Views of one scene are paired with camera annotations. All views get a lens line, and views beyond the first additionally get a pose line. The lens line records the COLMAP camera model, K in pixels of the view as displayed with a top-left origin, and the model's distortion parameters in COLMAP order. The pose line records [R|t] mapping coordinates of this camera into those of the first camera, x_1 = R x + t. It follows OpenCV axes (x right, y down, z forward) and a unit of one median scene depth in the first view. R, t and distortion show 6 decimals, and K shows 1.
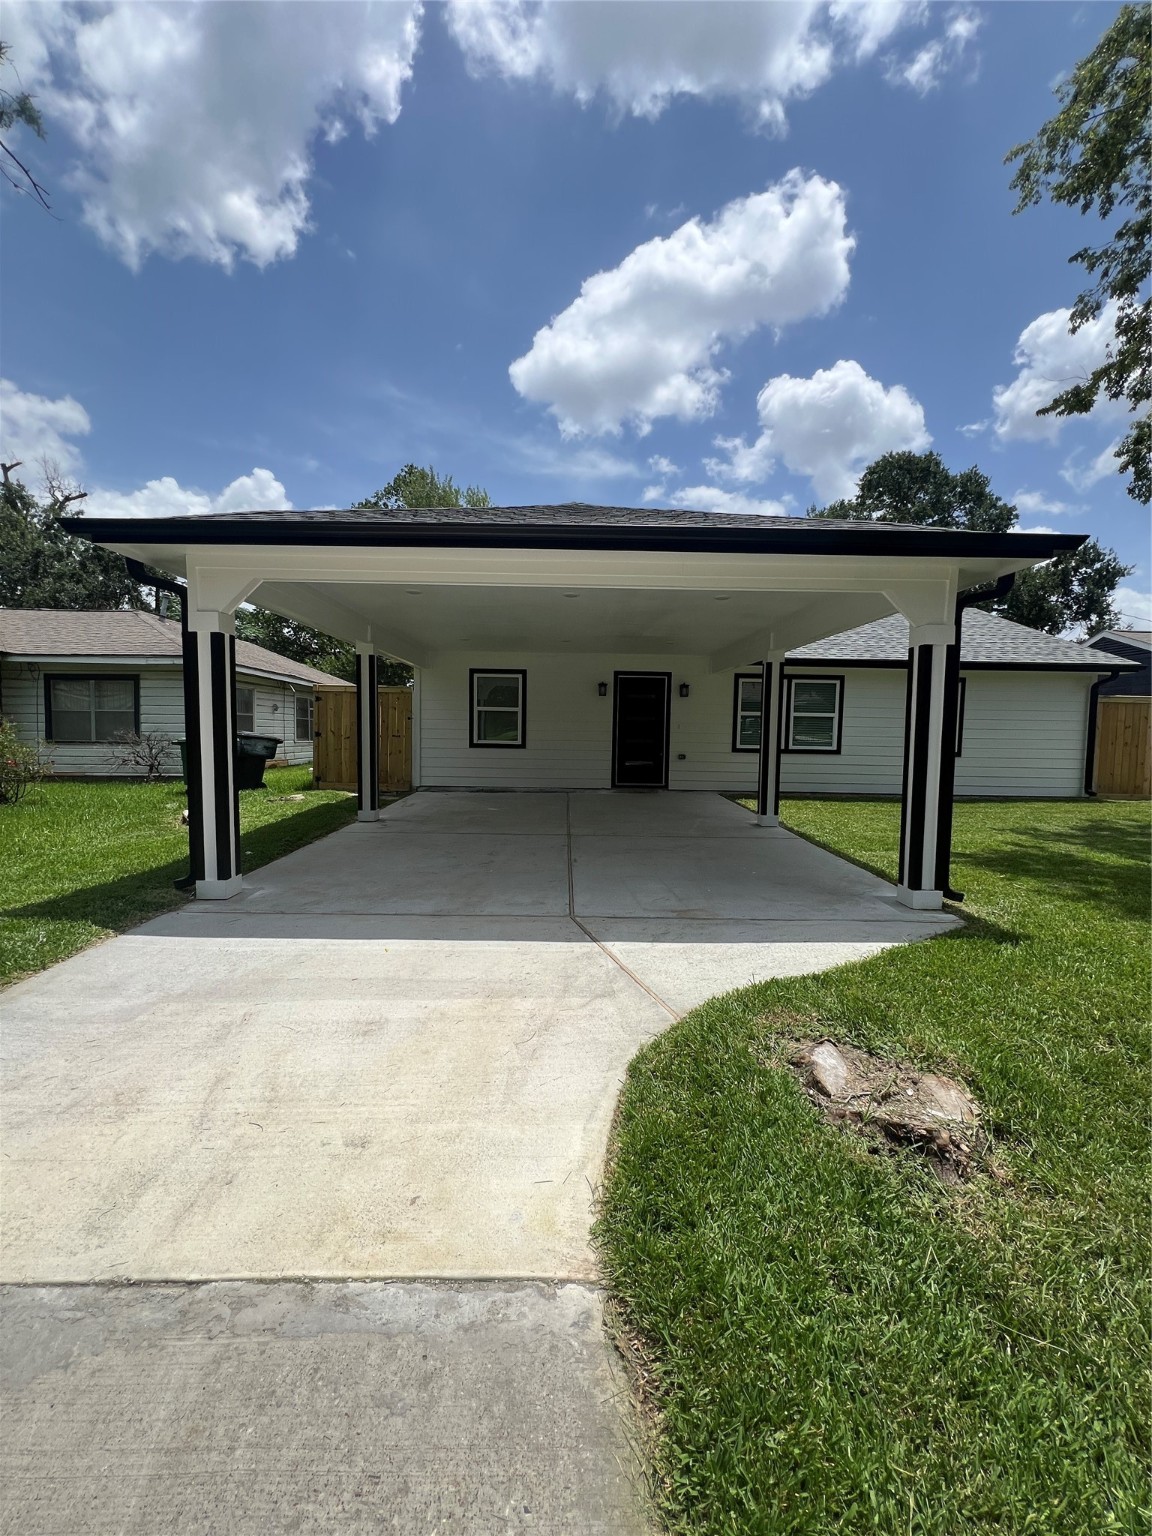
lens RADIAL K [[616.9, 0, 570.2], [0, 616.9, 759.2], [0, 0, 1]] dist [-0.003008, 0.000413]
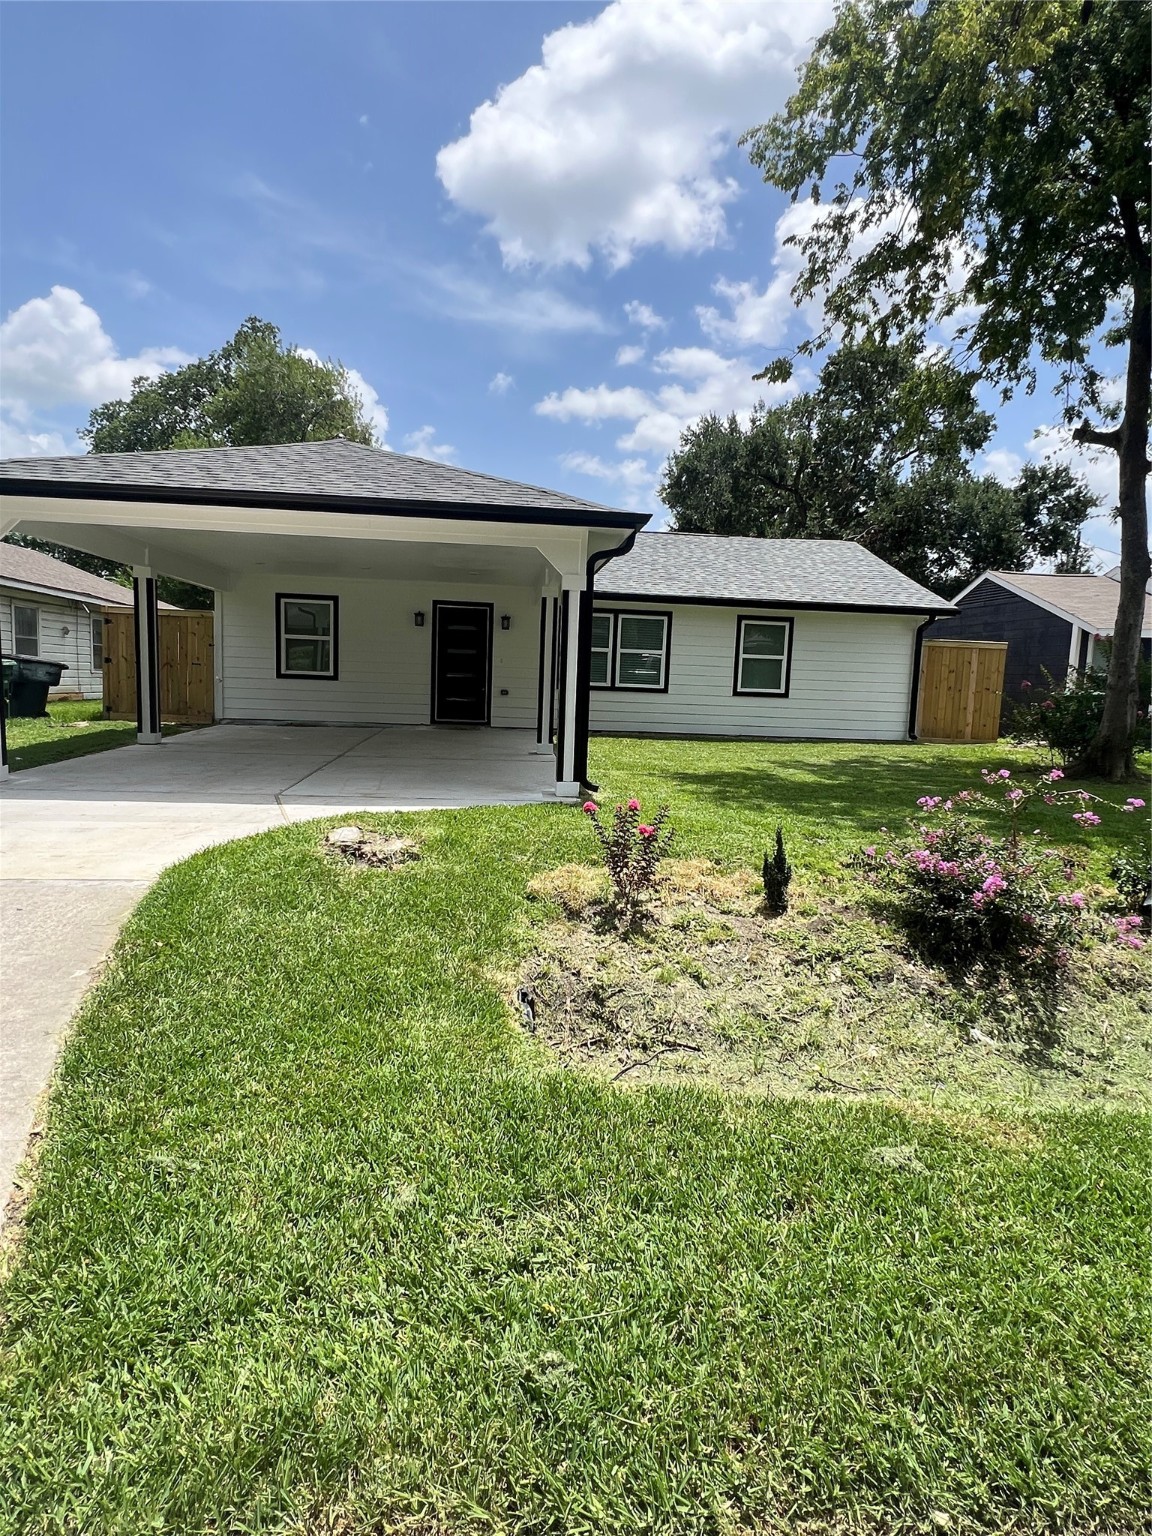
lens RADIAL K [[823.7, 0, 576.0], [0, 823.7, 768.0], [0, 0, 1]] dist [-0.001543, -0.001682]
pose [[0.996326, 0.012444, 0.084735, 0.183936], [-0.017717, 0.997934, 0.061760, 0.032033], [-0.083791, -0.063034, 0.994488, -0.287971]]
